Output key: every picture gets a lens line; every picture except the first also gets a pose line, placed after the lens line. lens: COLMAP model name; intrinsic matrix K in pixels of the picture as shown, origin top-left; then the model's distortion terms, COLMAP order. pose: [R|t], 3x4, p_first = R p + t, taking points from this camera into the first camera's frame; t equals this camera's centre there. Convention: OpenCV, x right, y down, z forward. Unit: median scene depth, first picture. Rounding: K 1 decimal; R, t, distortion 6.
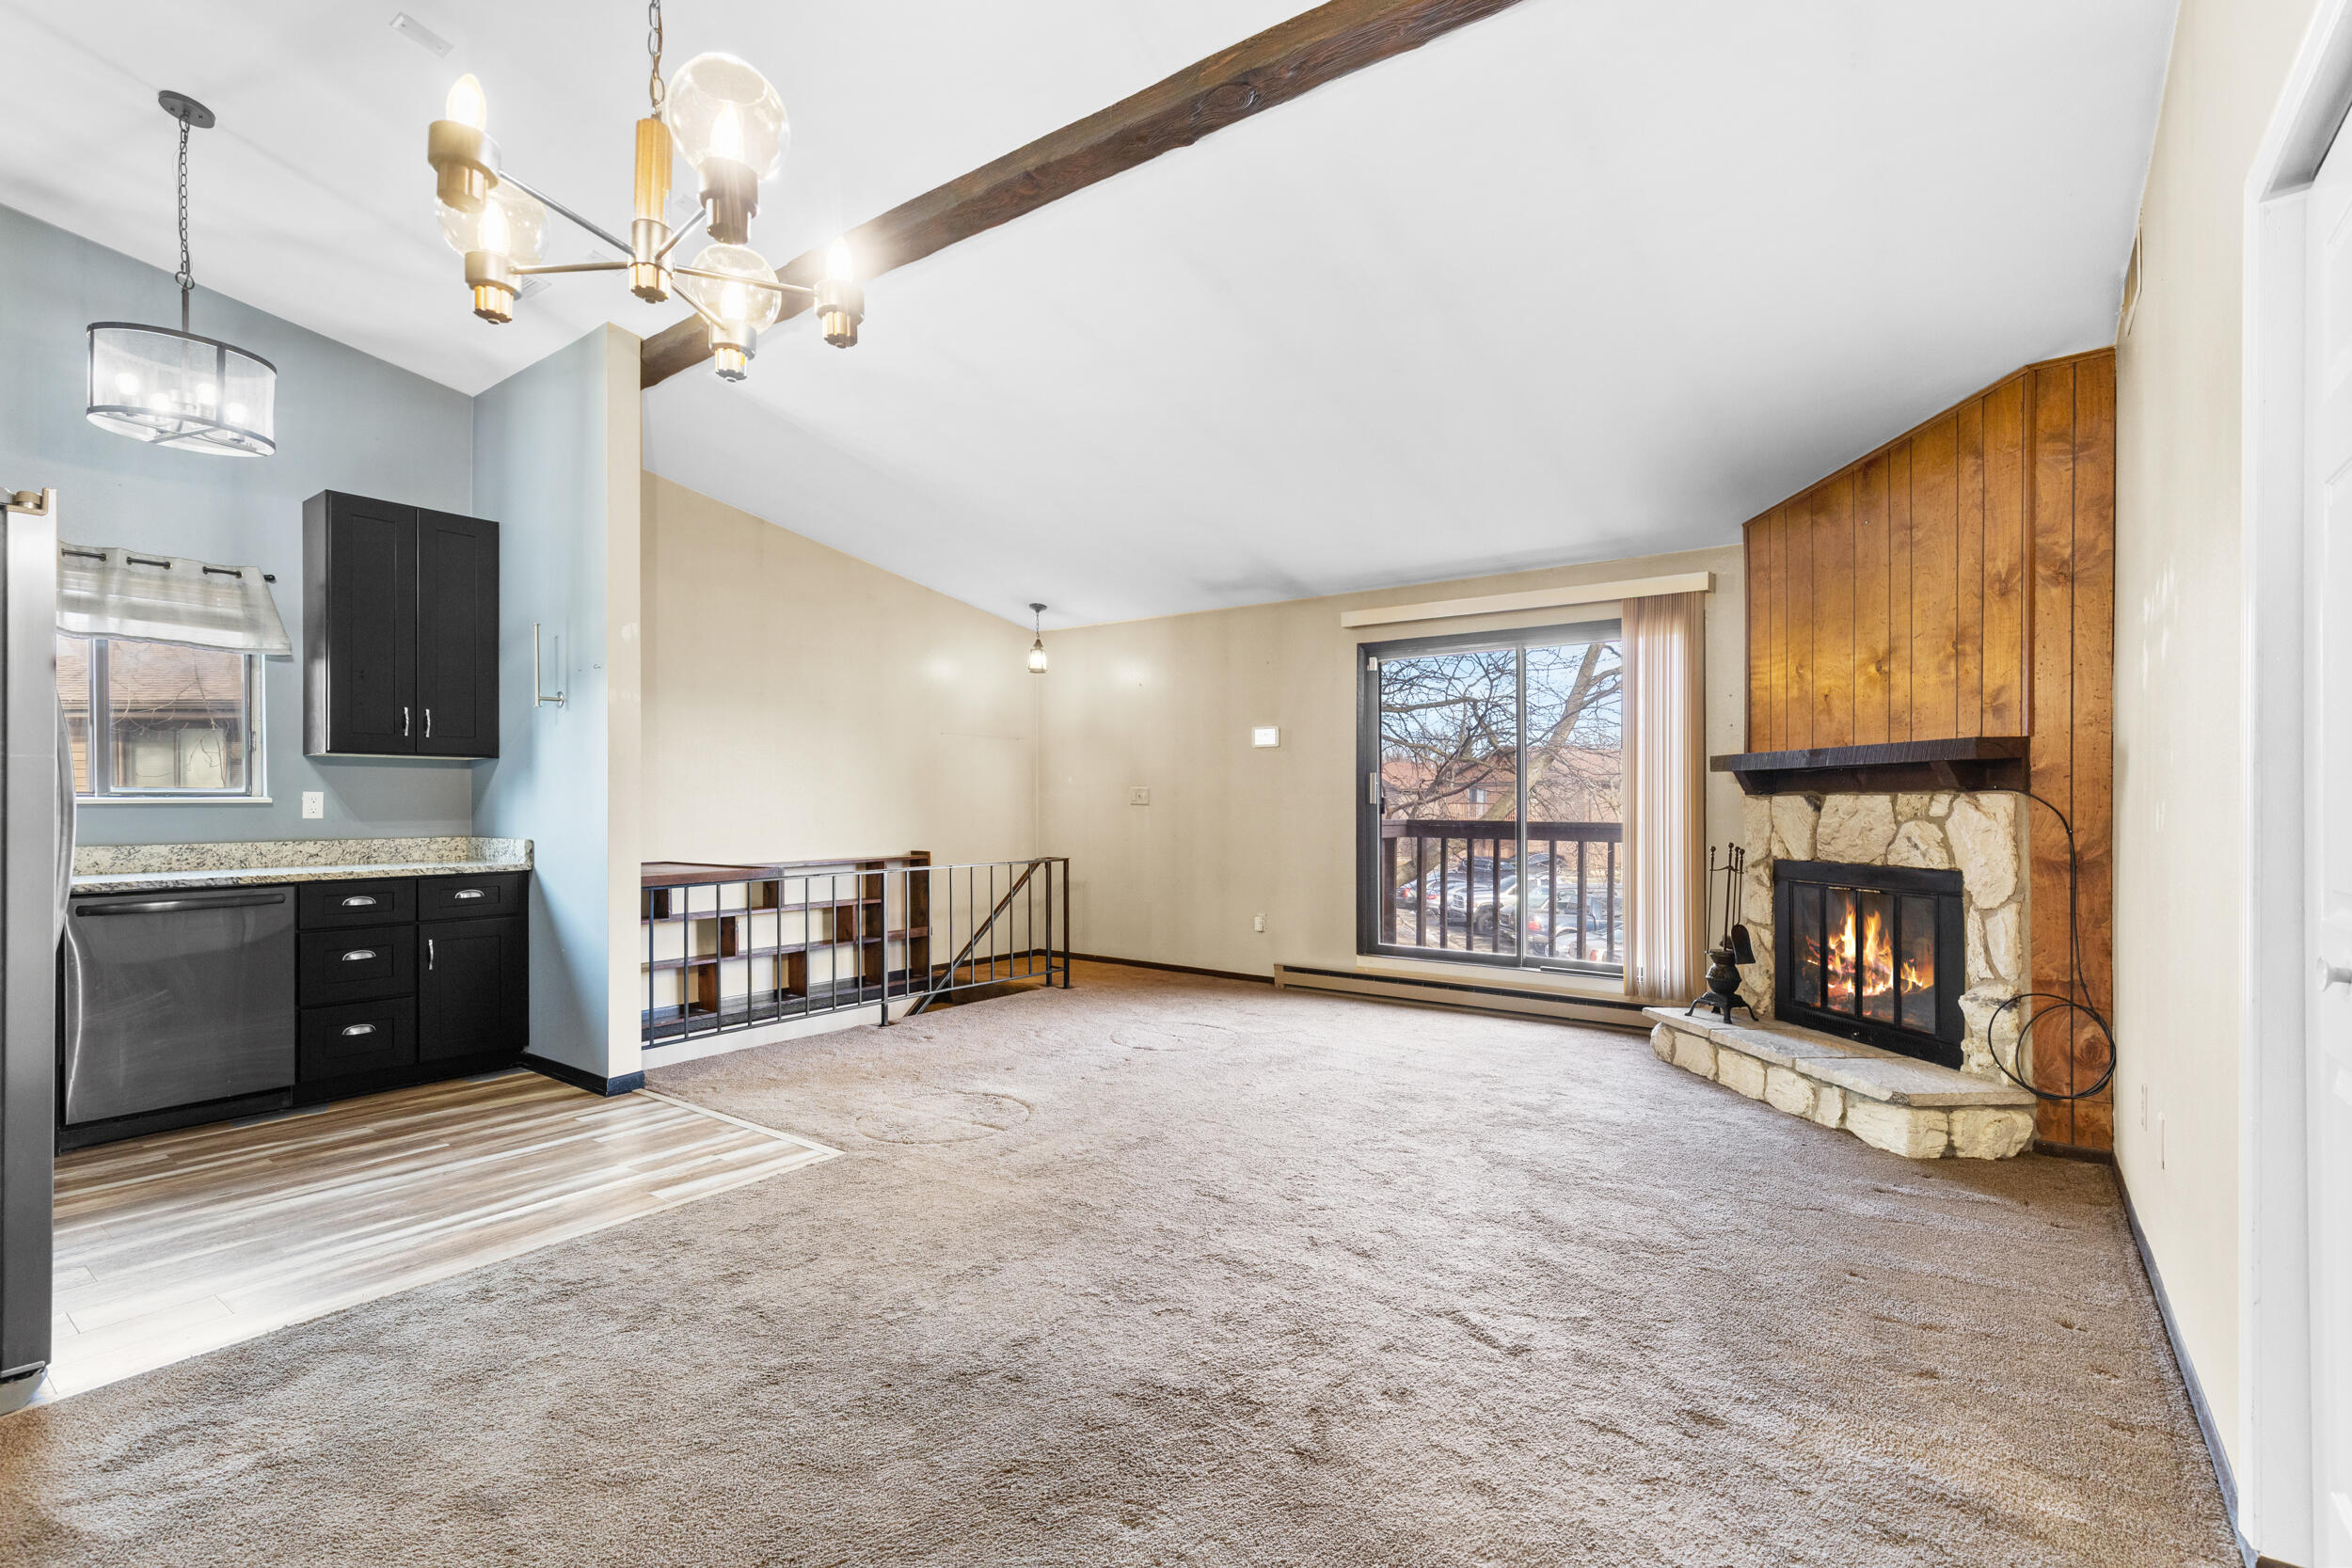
lens RADIAL K [[1063.4, 0, 1180.2], [0, 1063.4, 793.6], [0, 0, 1]] dist [-0.000220, -0.000092]
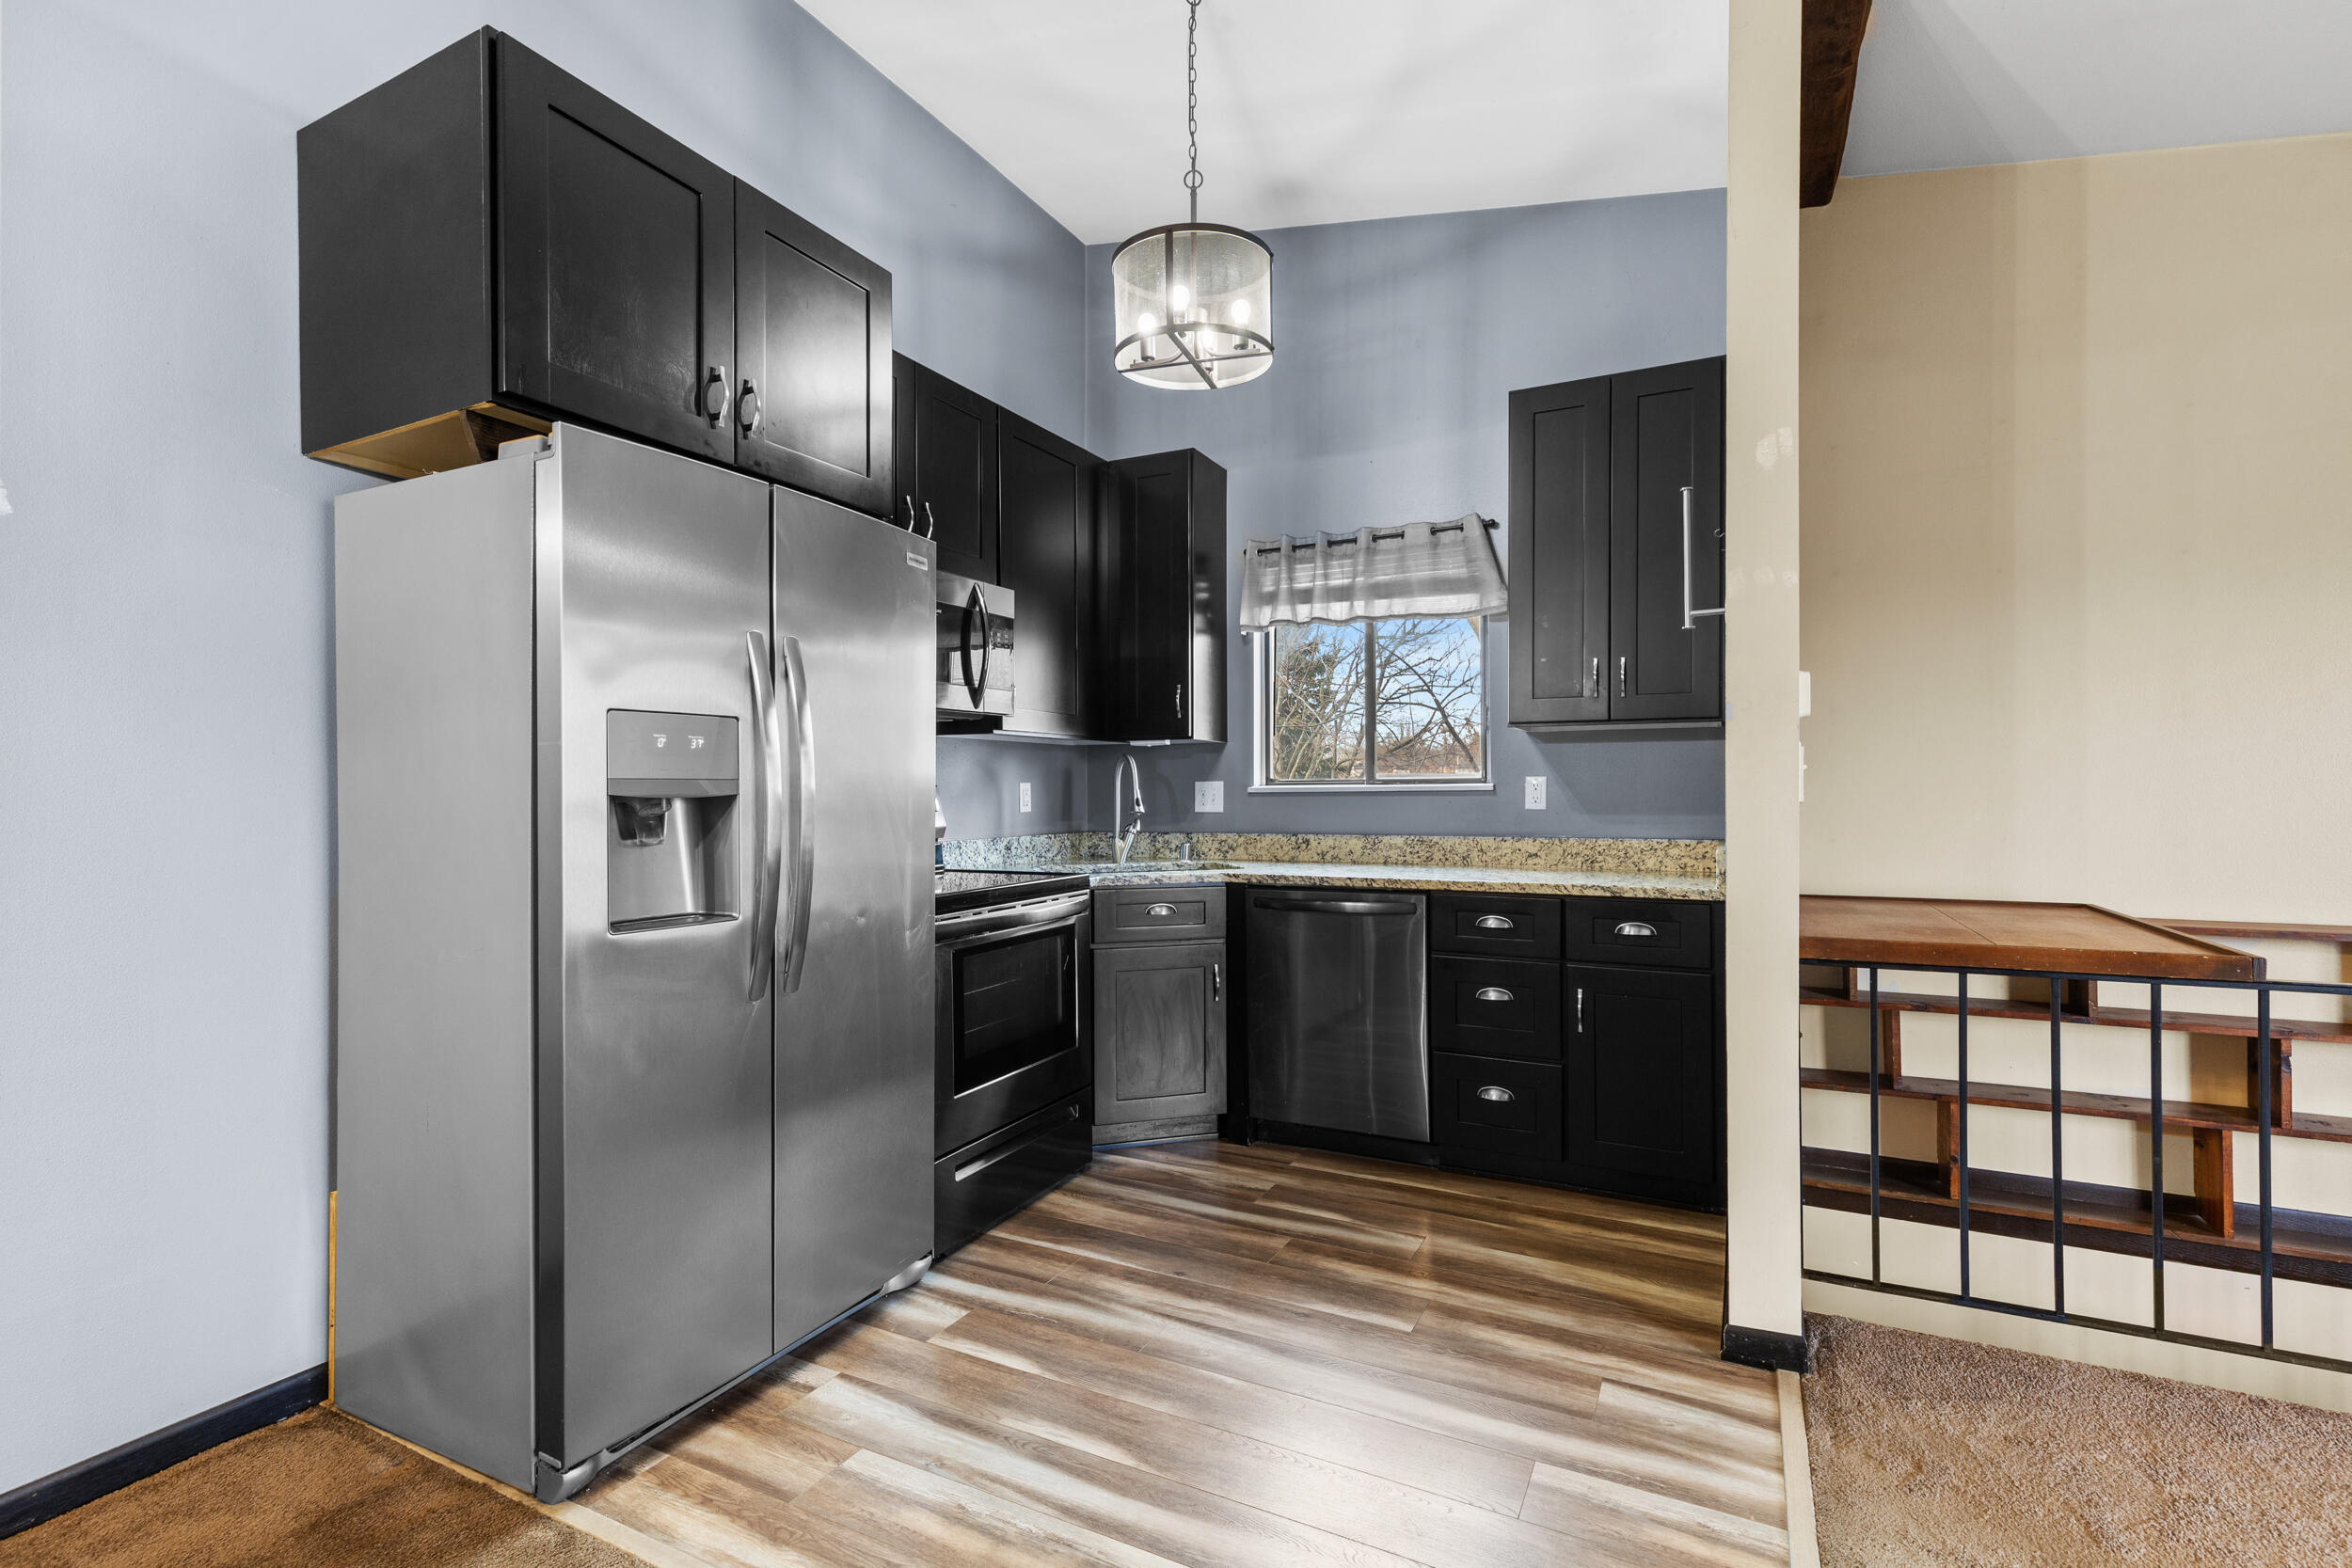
lens RADIAL K [[1063.4, 0, 1178.7], [0, 1063.4, 781.9], [0, 0, 1]] dist [-0.000220, -0.000092]
pose [[0.181313, -0.008625, -0.983388, -0.075724], [0.006895, 0.999948, -0.007499, 0.007156], [0.983401, -0.005421, 0.181363, 0.638250]]
